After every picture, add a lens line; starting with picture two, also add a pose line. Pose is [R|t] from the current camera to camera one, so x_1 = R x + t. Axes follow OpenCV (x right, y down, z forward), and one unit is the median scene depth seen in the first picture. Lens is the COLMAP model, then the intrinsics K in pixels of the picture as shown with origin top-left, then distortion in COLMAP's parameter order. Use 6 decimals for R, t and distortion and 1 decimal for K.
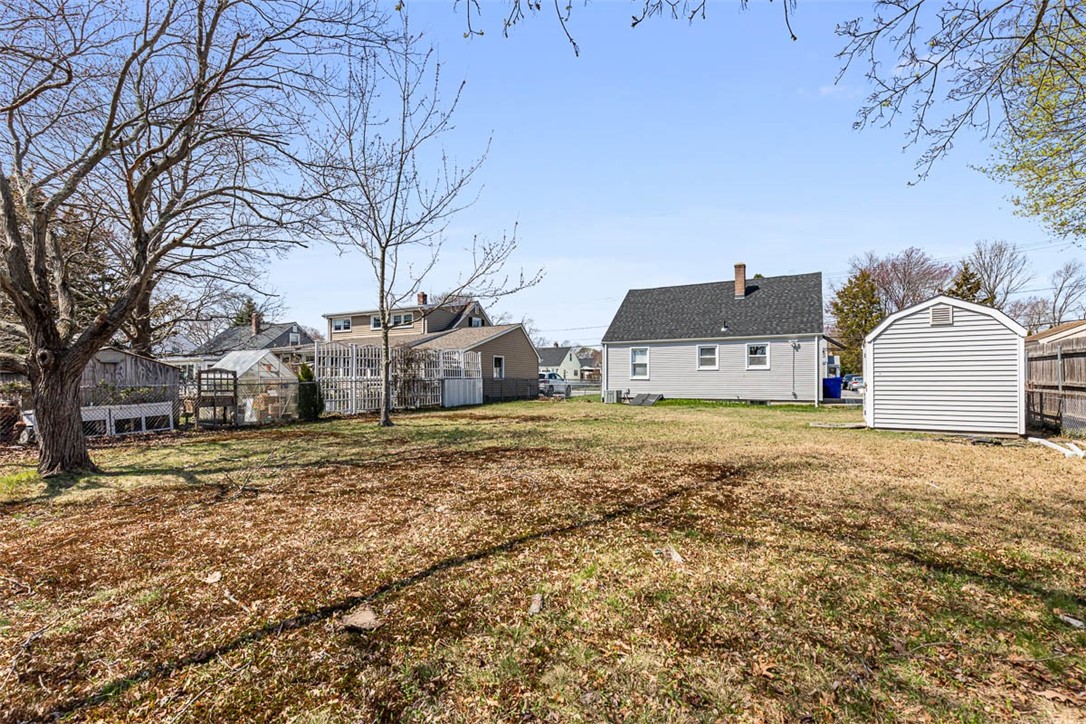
lens RADIAL K [[488.6, 0, 540.5], [0, 488.6, 368.5], [0, 0, 1]] dist [0.003159, -0.000288]
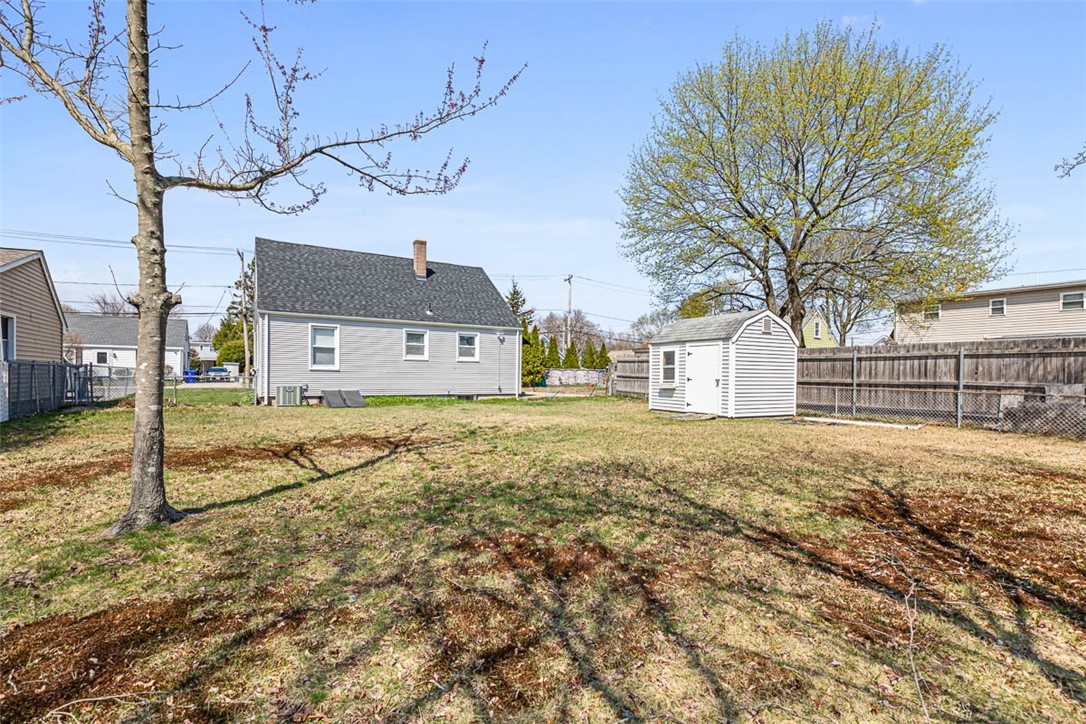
lens RADIAL K [[488.6, 0, 540.5], [0, 488.6, 368.5], [0, 0, 1]] dist [0.003159, -0.000288]
pose [[0.535208, 0.016968, 0.844550, -0.240056], [-0.035590, 0.999363, 0.002476, 0.007778], [-0.843970, -0.031382, 0.535472, 0.376445]]
